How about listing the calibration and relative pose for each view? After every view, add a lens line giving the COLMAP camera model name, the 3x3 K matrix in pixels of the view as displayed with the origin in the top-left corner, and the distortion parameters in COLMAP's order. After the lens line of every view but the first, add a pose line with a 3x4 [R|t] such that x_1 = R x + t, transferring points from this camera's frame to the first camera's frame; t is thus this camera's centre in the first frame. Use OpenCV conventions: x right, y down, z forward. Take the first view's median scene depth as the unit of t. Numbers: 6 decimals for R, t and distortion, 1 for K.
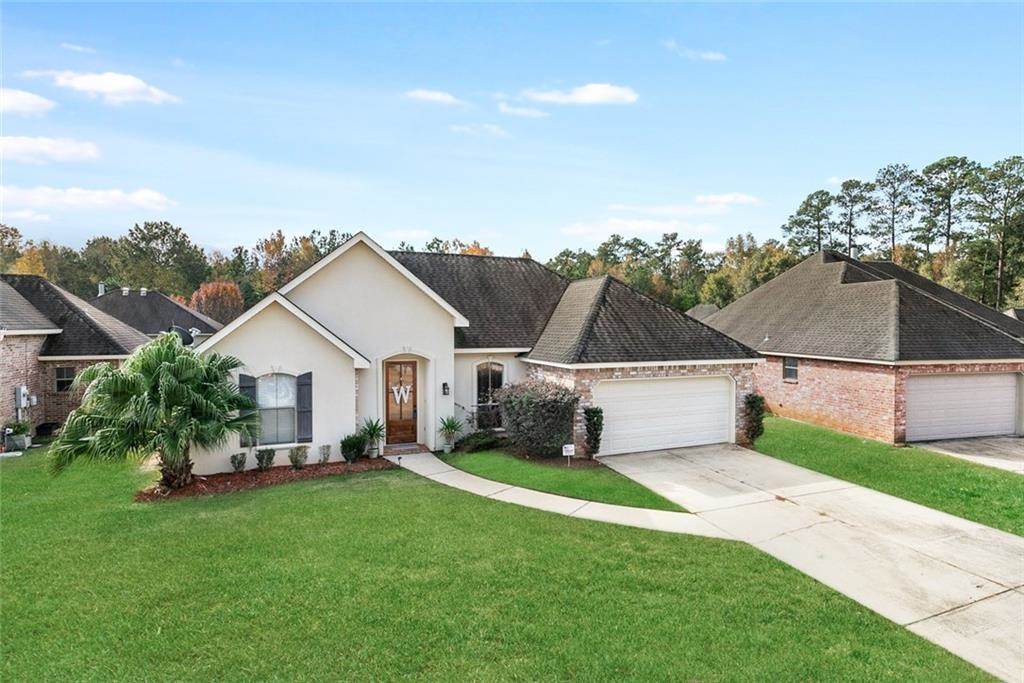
lens RADIAL K [[490.7, 0, 514.3], [0, 490.7, 323.0], [0, 0, 1]] dist [0.003807, 0.000241]
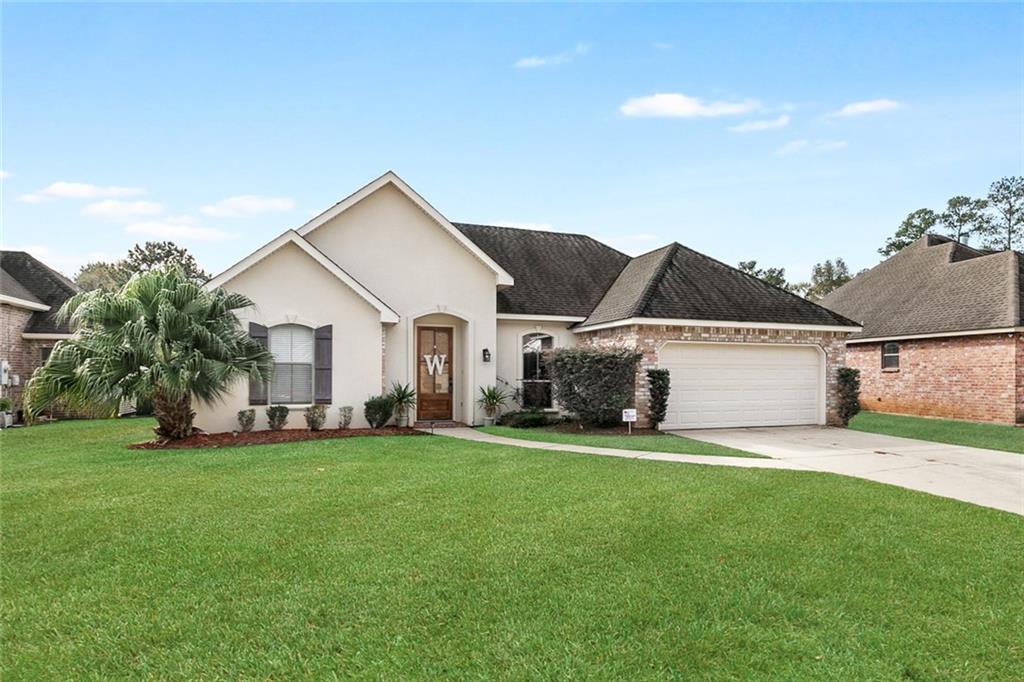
lens RADIAL K [[568.1, 0, 556.2], [0, 568.1, 360.2], [0, 0, 1]] dist [0.002797, 0.000813]
pose [[0.999842, 0.002952, -0.017521, 0.000261], [-0.003359, 0.999724, -0.023251, 0.158684], [0.017448, 0.023307, 0.999576, 0.005721]]
